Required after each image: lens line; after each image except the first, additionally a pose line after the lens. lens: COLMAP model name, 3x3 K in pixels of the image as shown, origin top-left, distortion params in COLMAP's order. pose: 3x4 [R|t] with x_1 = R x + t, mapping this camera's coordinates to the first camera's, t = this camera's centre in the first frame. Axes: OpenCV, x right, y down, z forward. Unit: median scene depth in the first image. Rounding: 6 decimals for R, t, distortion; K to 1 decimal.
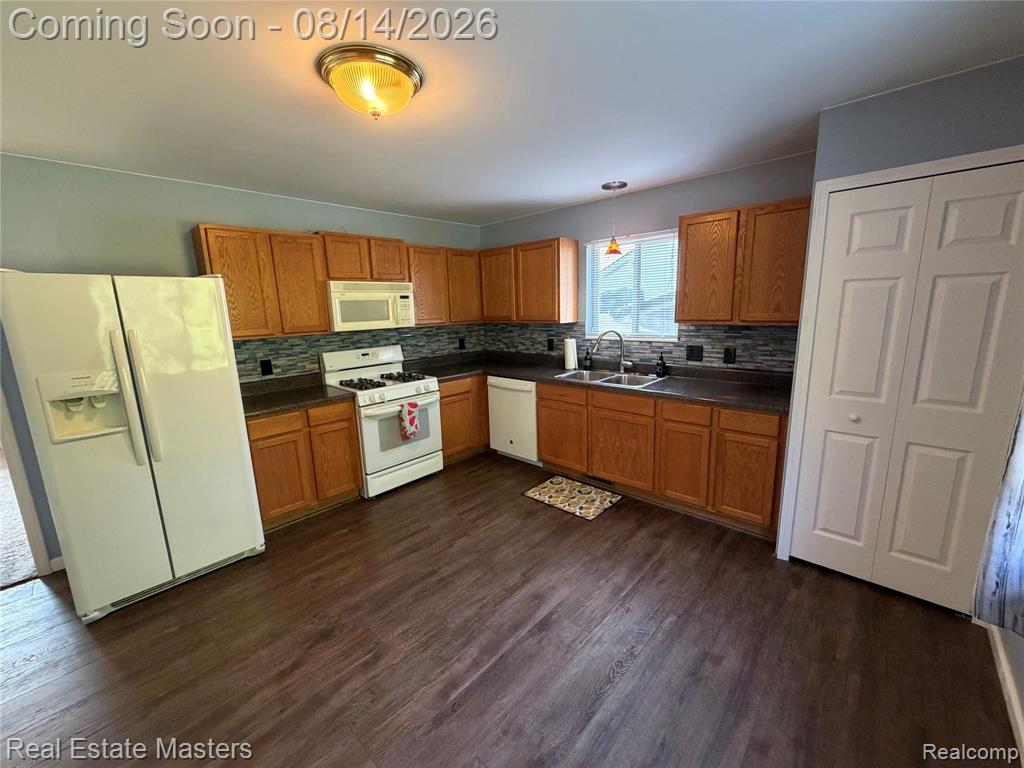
lens RADIAL K [[408.6, 0, 510.1], [0, 408.6, 384.4], [0, 0, 1]] dist [0.002549, -0.001671]
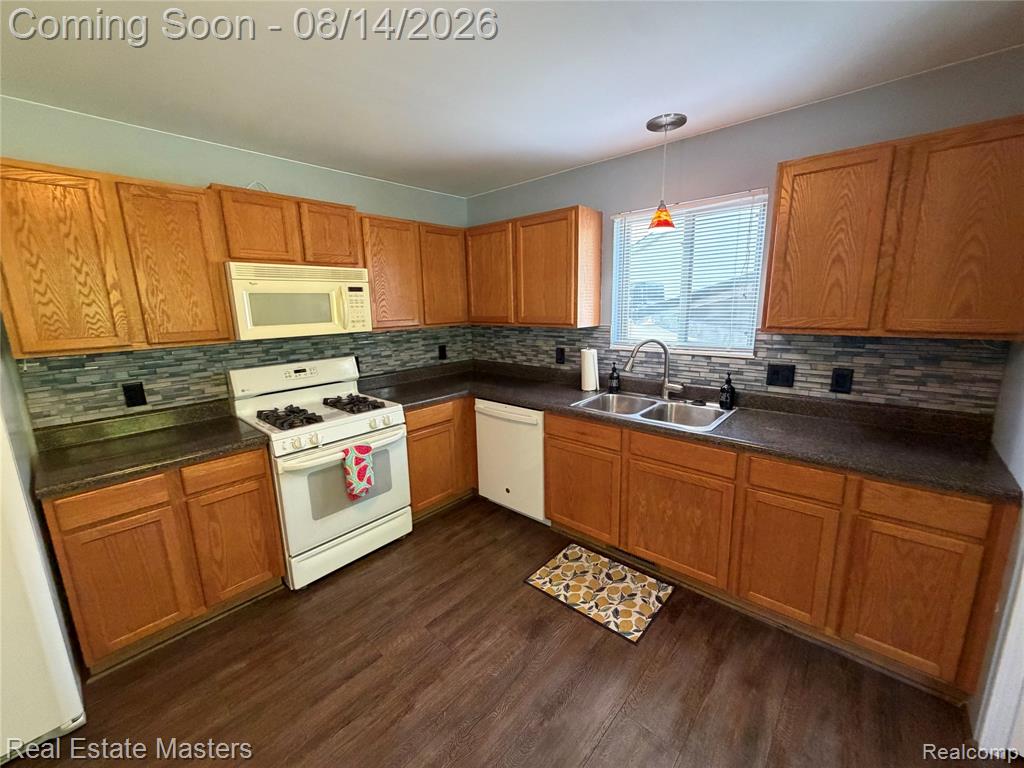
lens RADIAL K [[408.6, 0, 510.2], [0, 408.6, 383.7], [0, 0, 1]] dist [0.002549, -0.001671]
pose [[0.999772, 0.003920, 0.021002, -0.011161], [-0.004017, 0.999981, 0.004587, -0.066708], [-0.020984, -0.004670, 0.999769, 0.350041]]
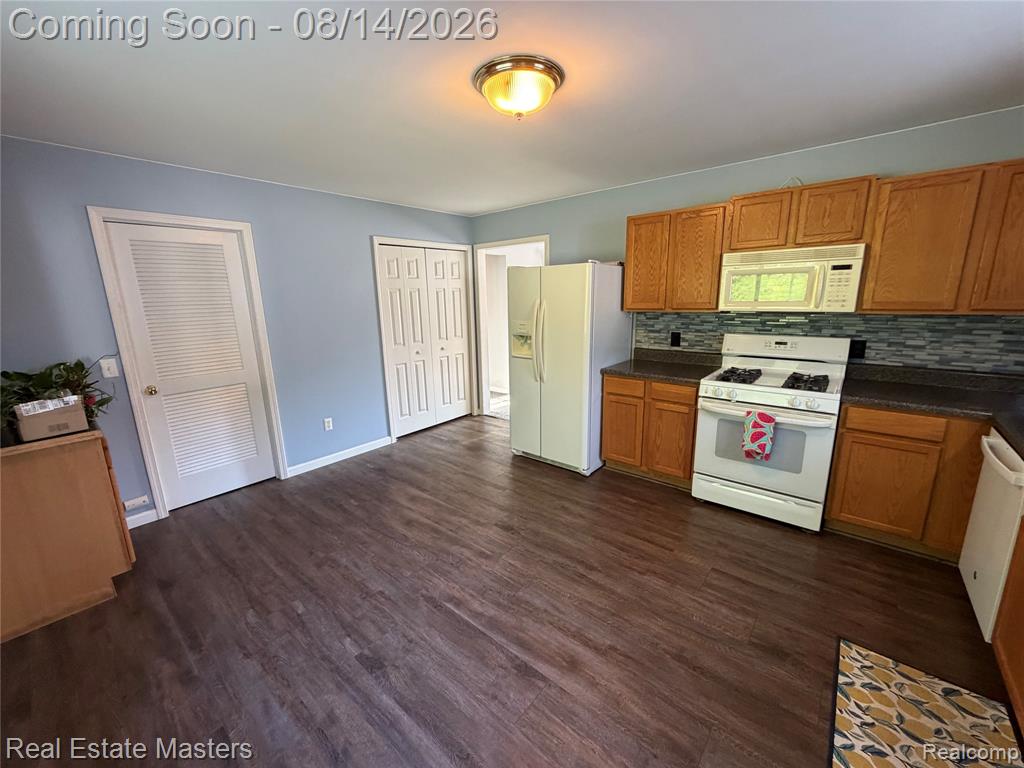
lens RADIAL K [[408.6, 0, 509.9], [0, 408.6, 384.2], [0, 0, 1]] dist [0.002549, -0.001671]
pose [[0.045167, 0.244322, -0.968642, 0.484263], [-0.169924, 0.957380, 0.233558, -0.110570], [0.984421, 0.154047, 0.084758, 0.514905]]
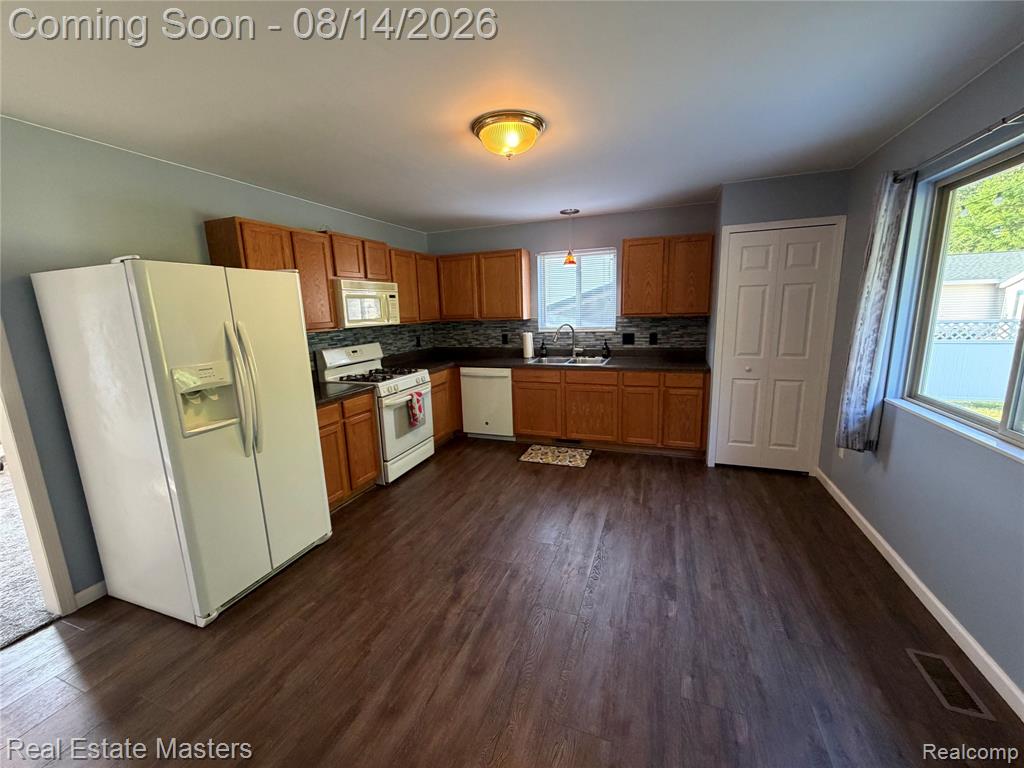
lens RADIAL K [[408.6, 0, 510.8], [0, 408.6, 382.8], [0, 0, 1]] dist [0.002549, -0.001671]
pose [[0.923944, -0.069614, 0.376139, -0.459159], [0.077246, 0.996998, -0.005227, 0.049462], [-0.374646, 0.033885, 0.926548, -0.119769]]
